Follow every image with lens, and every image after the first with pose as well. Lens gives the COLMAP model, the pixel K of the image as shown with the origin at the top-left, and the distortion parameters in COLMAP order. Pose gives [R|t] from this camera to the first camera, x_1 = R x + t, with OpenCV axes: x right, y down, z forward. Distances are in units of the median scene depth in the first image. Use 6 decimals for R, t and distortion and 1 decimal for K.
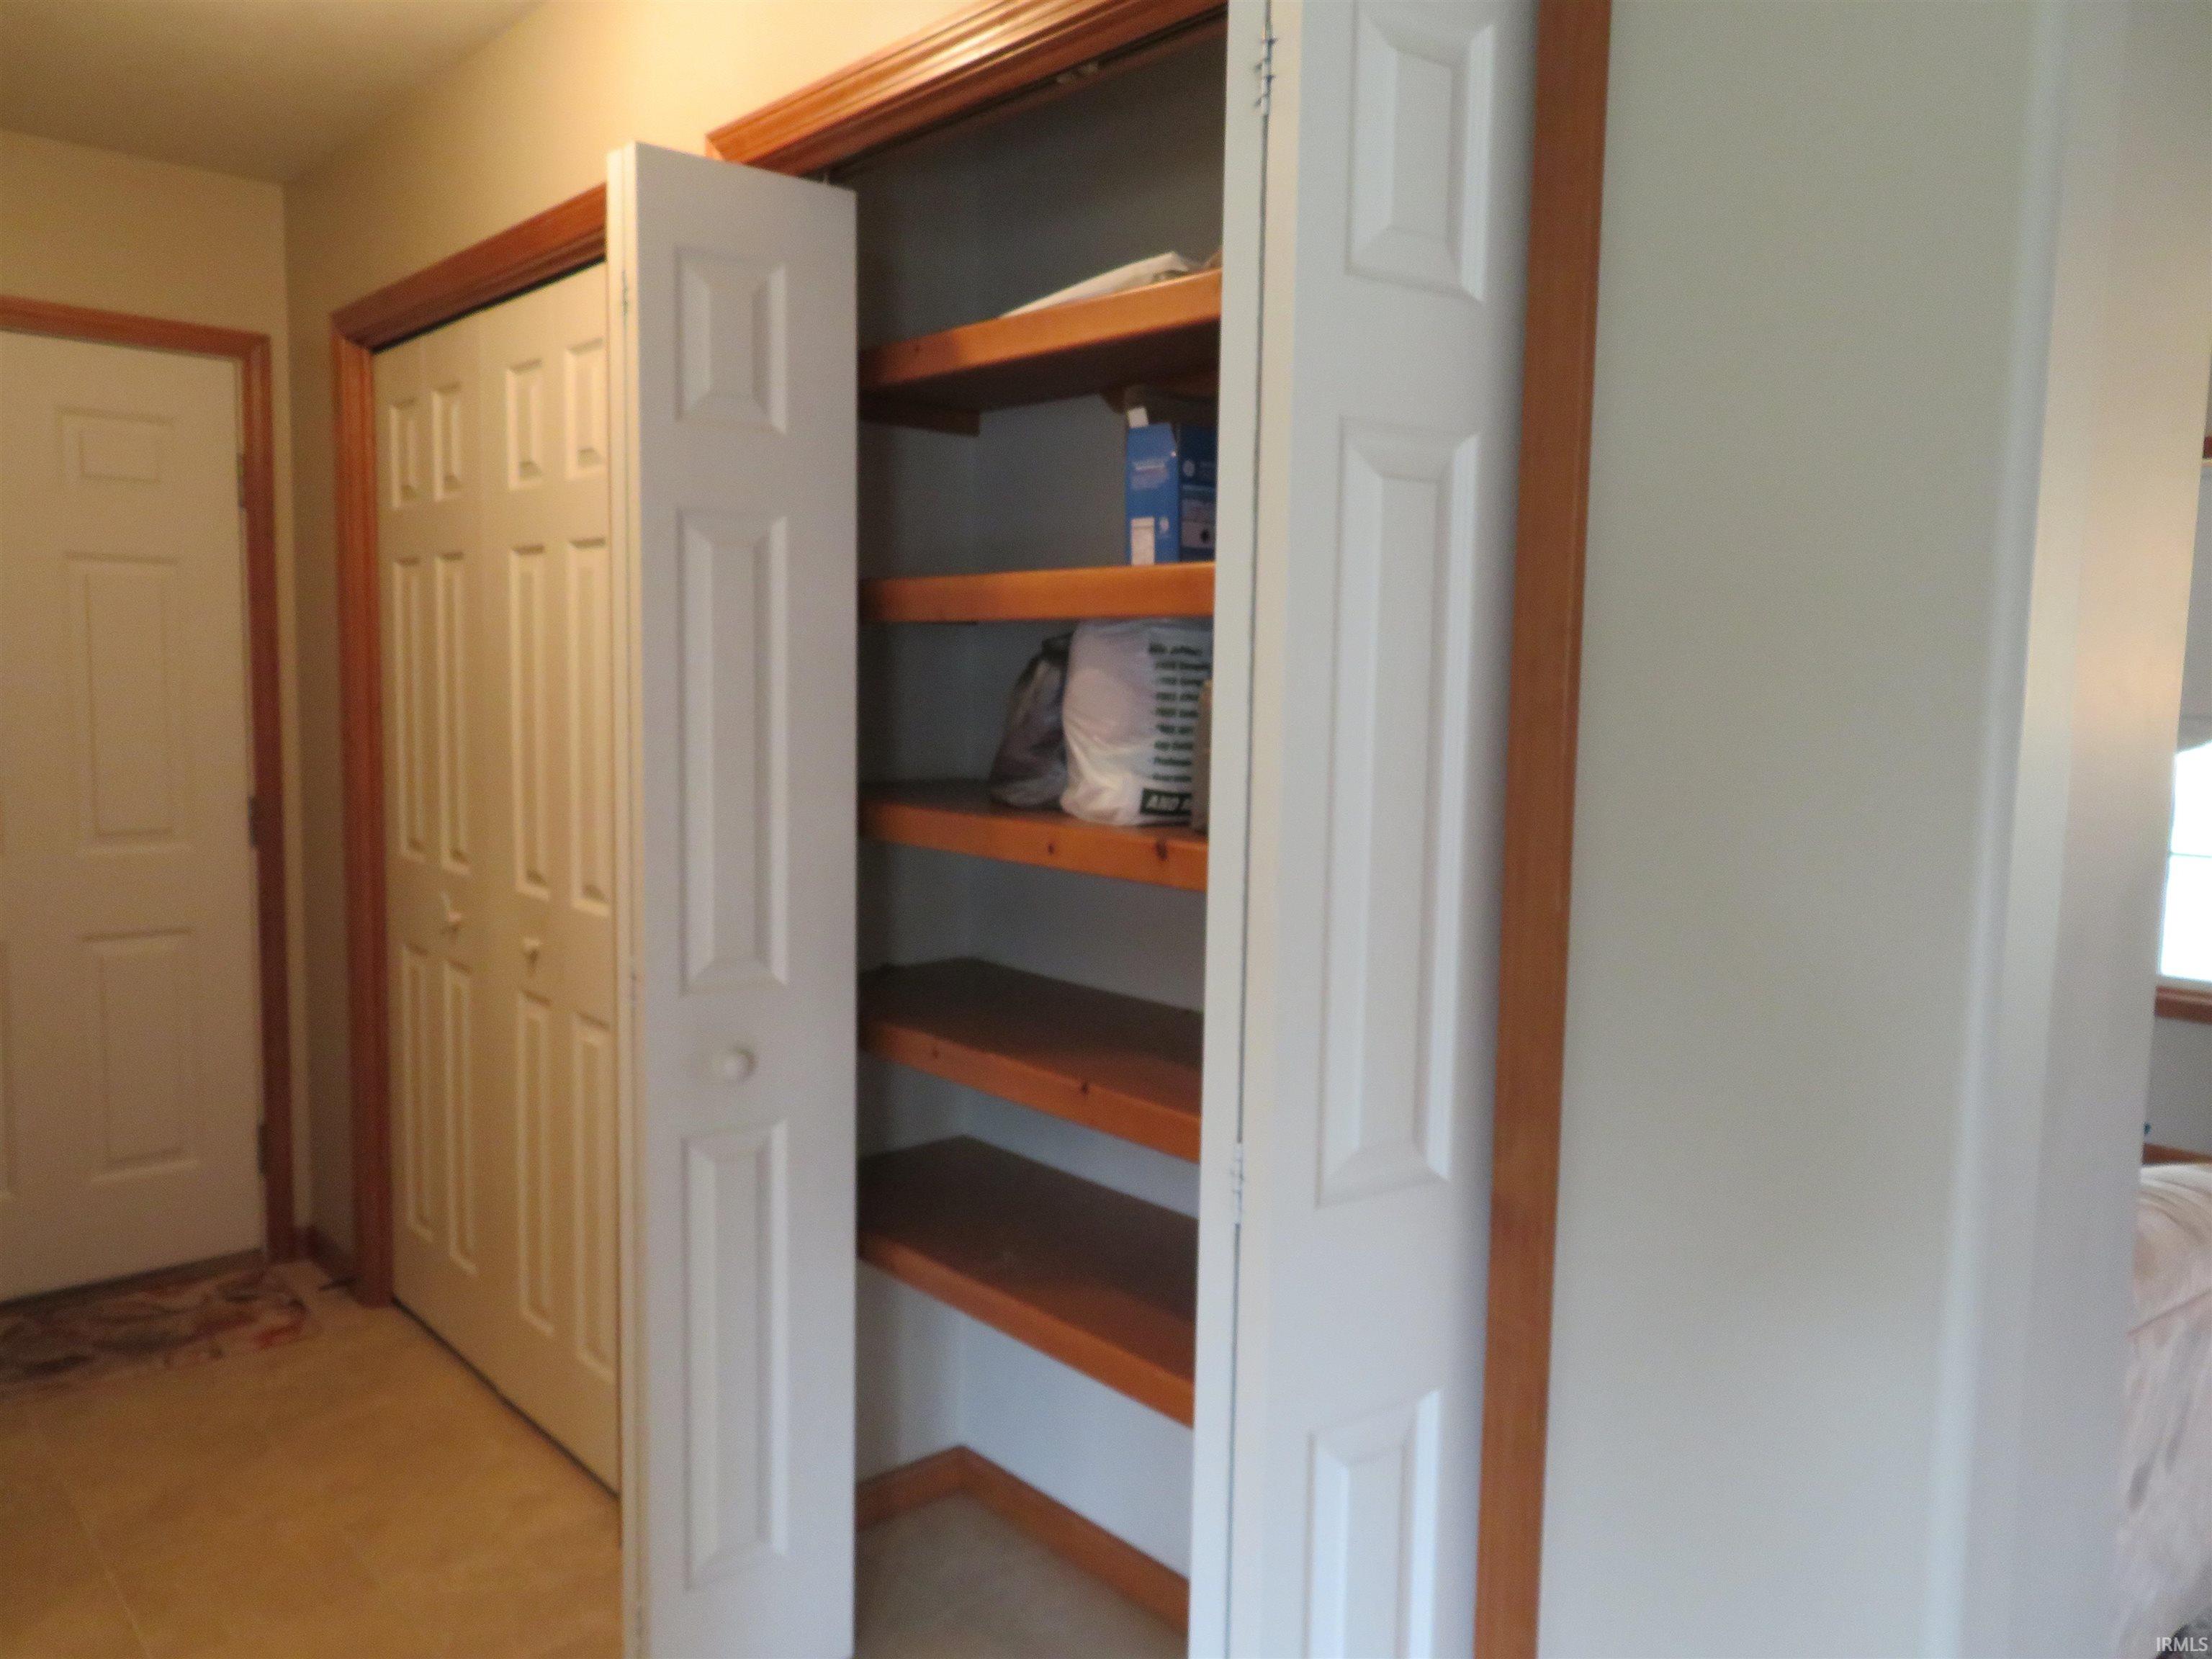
lens RADIAL K [[1599.4, 0, 1107.2], [0, 1599.4, 825.7], [0, 0, 1]] dist [-0.019432, 0.016430]
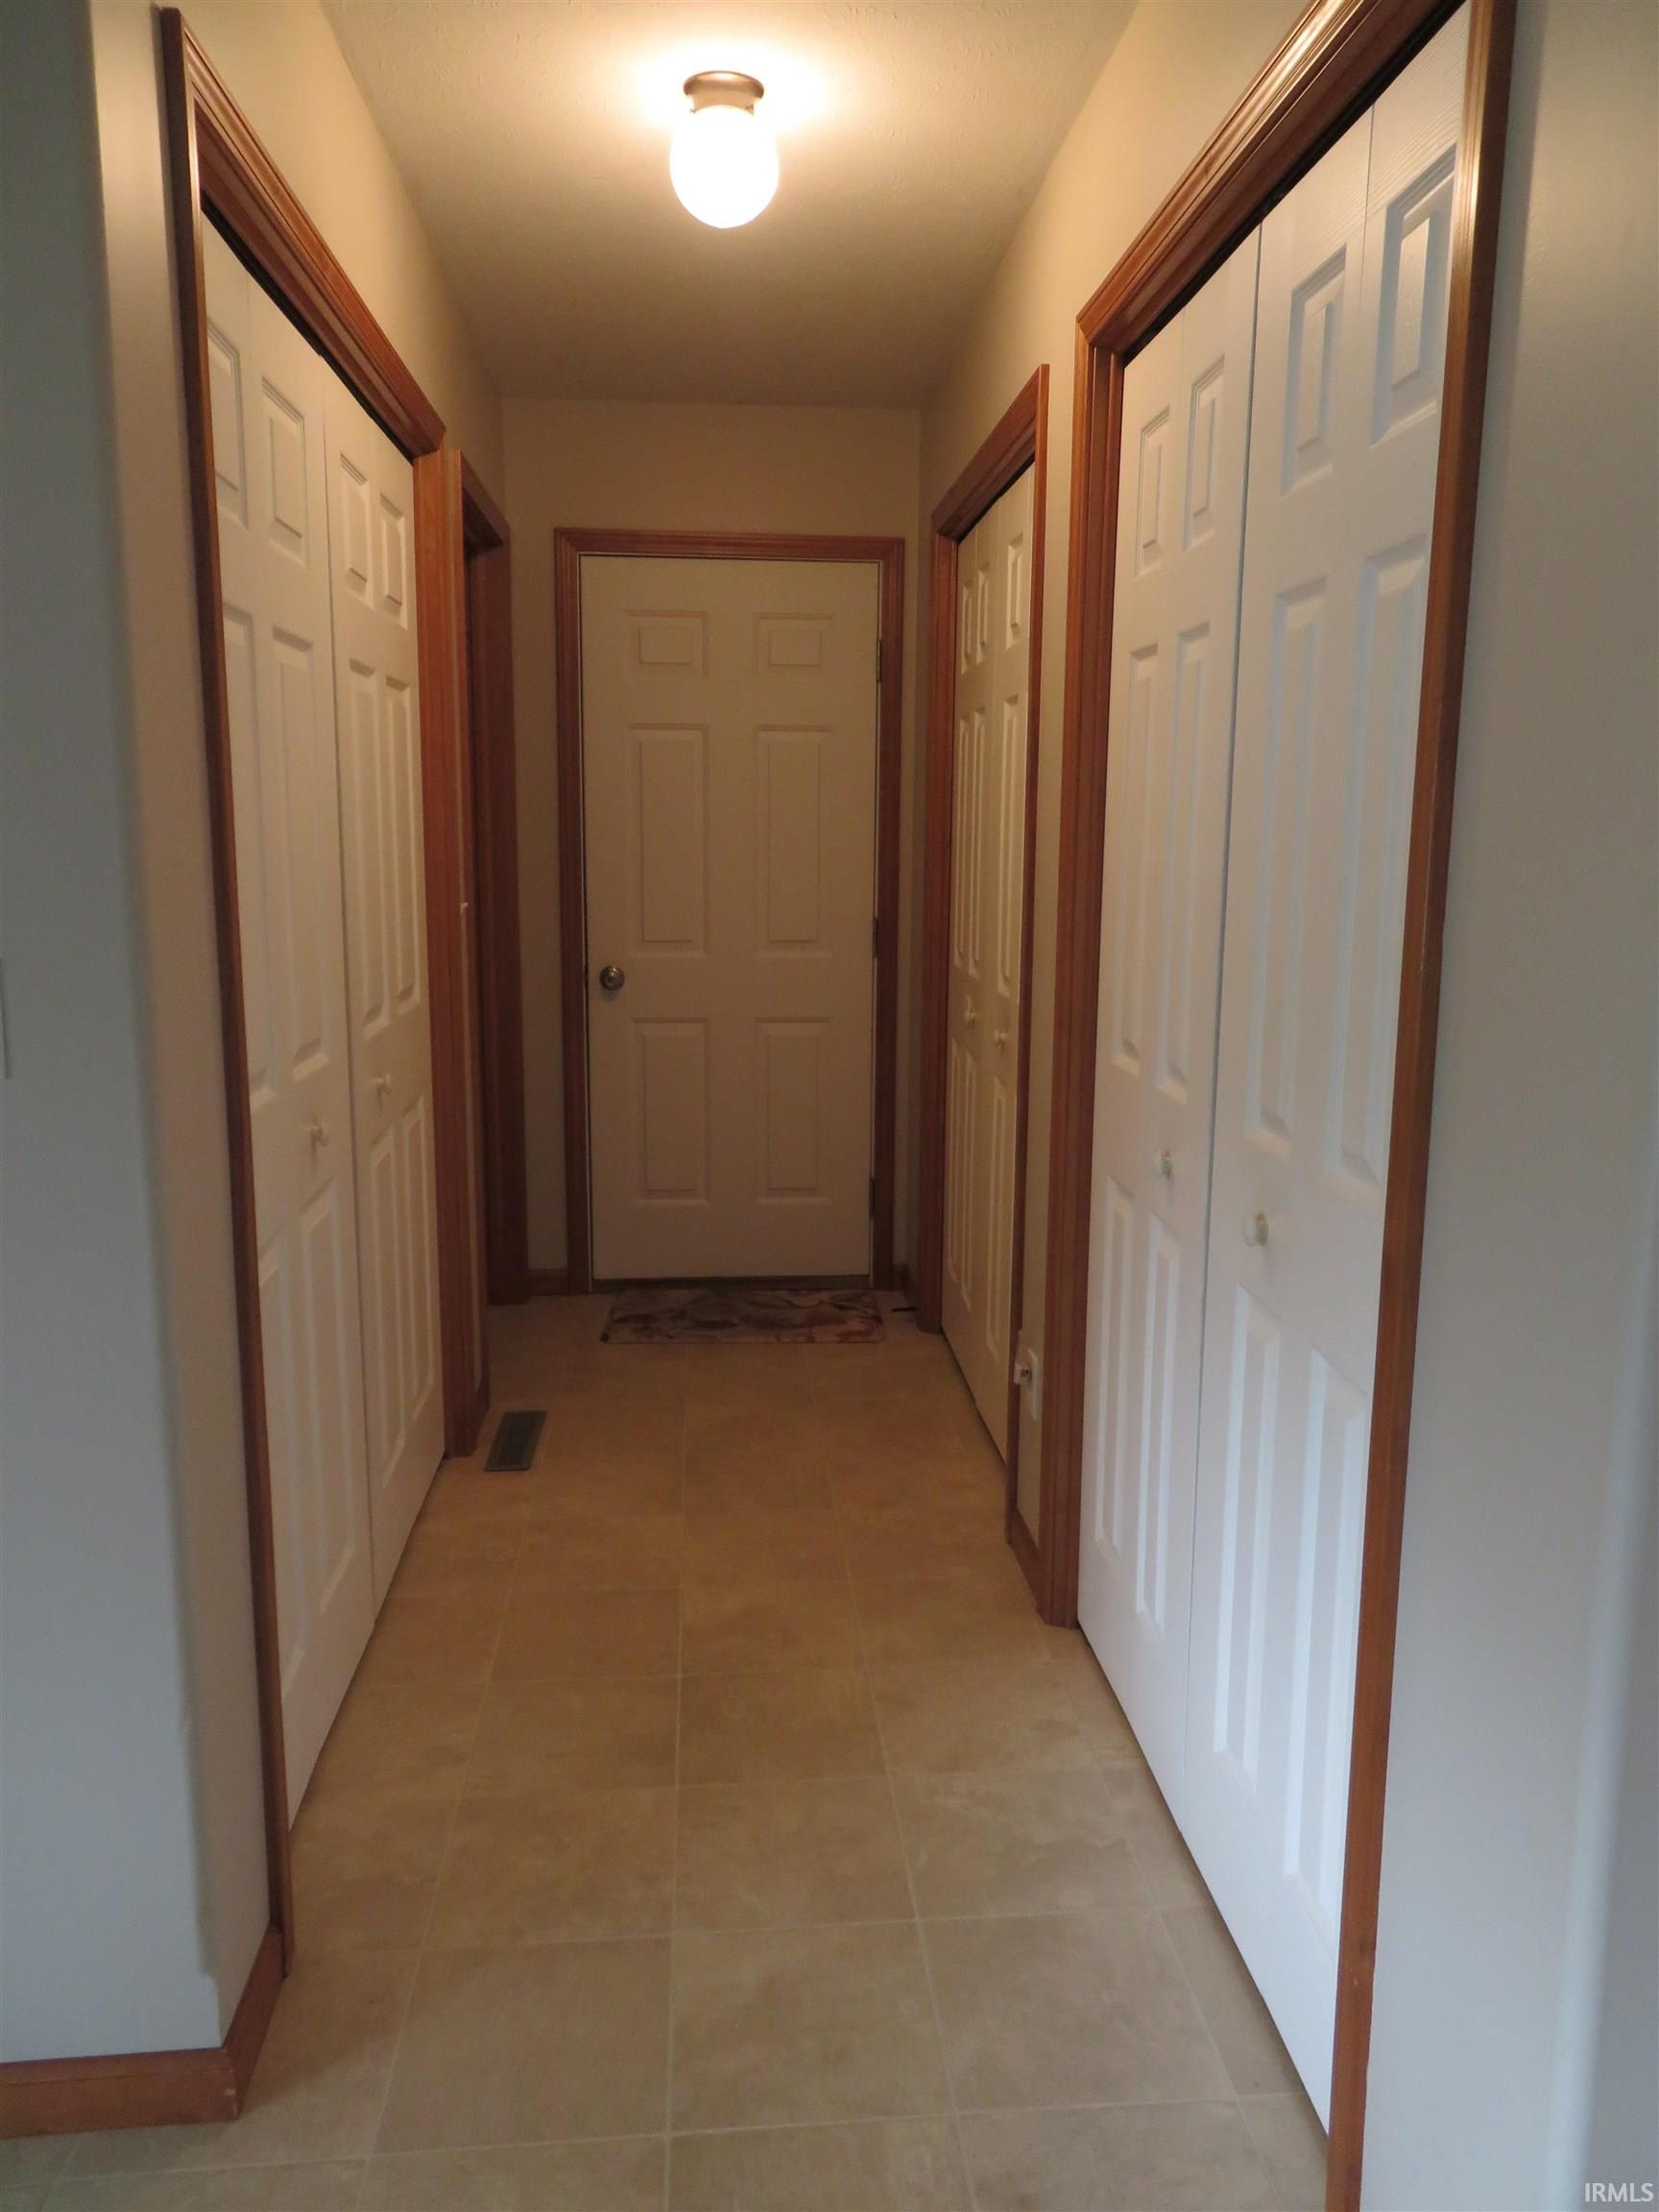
lens RADIAL K [[1599.4, 0, 828.1], [0, 1599.4, 1107.2], [0, 0, 1]] dist [-0.019432, 0.016430]
pose [[0.787020, 0.089296, -0.610431, 0.226470], [-0.048411, 0.995357, 0.083189, 0.029694], [0.615025, -0.035920, 0.787689, -0.020451]]
